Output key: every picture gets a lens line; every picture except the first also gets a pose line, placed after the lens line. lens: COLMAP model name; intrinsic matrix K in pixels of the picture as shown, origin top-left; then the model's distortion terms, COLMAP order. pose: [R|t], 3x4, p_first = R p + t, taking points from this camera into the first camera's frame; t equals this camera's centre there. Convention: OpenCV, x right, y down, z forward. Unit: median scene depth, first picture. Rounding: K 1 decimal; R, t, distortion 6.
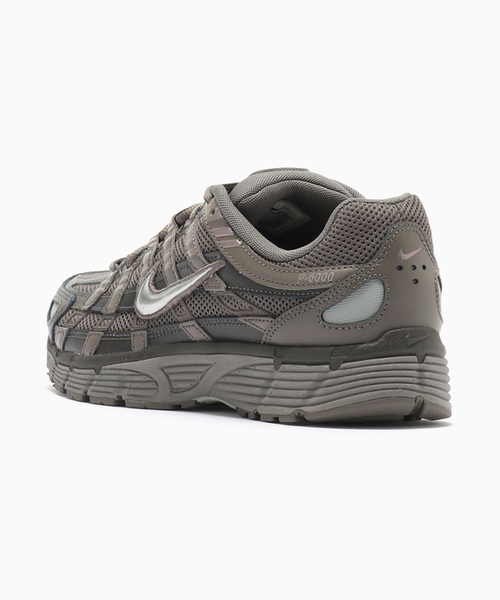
lens RADIAL K [[4489.2, 0, 250.1], [0, 4489.2, 298.0], [0, 0, 1]] dist [-4.689615, 0.000000]
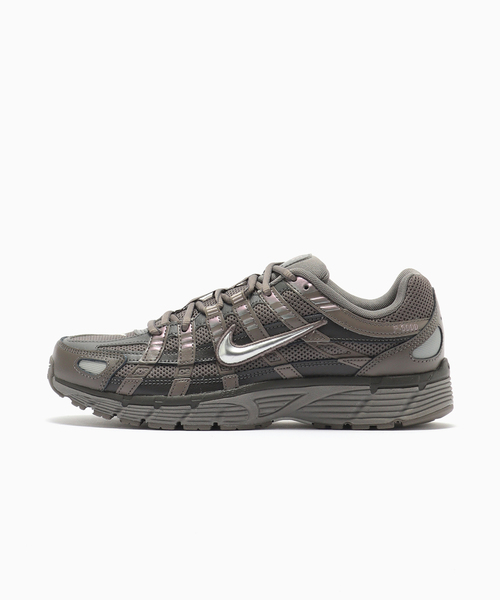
lens RADIAL K [[4489.2, 0, 251.4], [0, 4489.2, 303.0], [0, 0, 1]] dist [-4.689615, 0.000000]
pose [[0.617043, -0.051837, 0.785220, -1.137192], [0.047765, 0.998455, 0.028378, -0.055370], [-0.785478, 0.019996, 0.618566, 0.134314]]
